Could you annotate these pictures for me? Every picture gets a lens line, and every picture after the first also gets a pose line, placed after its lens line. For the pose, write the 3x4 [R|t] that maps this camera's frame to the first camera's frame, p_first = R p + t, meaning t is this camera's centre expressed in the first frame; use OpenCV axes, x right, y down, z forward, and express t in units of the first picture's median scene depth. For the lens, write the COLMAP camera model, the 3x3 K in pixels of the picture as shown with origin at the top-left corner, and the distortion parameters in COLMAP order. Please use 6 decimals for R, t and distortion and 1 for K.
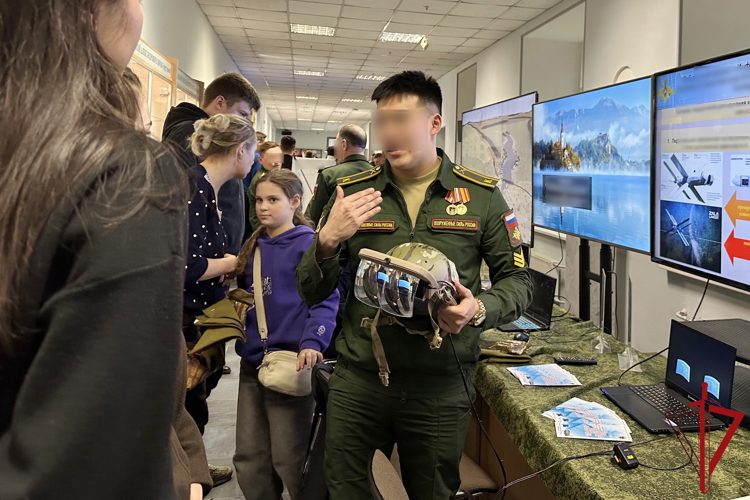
lens RADIAL K [[520.8, 0, 375.0], [0, 520.8, 250.3], [0, 0, 1]] dist [-0.002314, -0.000499]
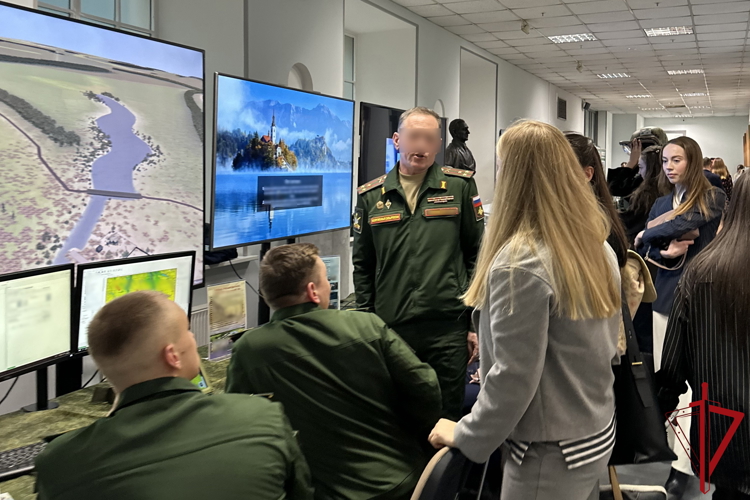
lens RADIAL K [[520.8, 0, 375.0], [0, 520.8, 248.2], [0, 0, 1]] dist [-0.002314, -0.000499]
pose [[-0.763243, -0.123786, 0.634143, -0.365385], [0.081131, 0.955346, 0.284134, -0.282924], [-0.640997, 0.268312, -0.719118, 1.676723]]
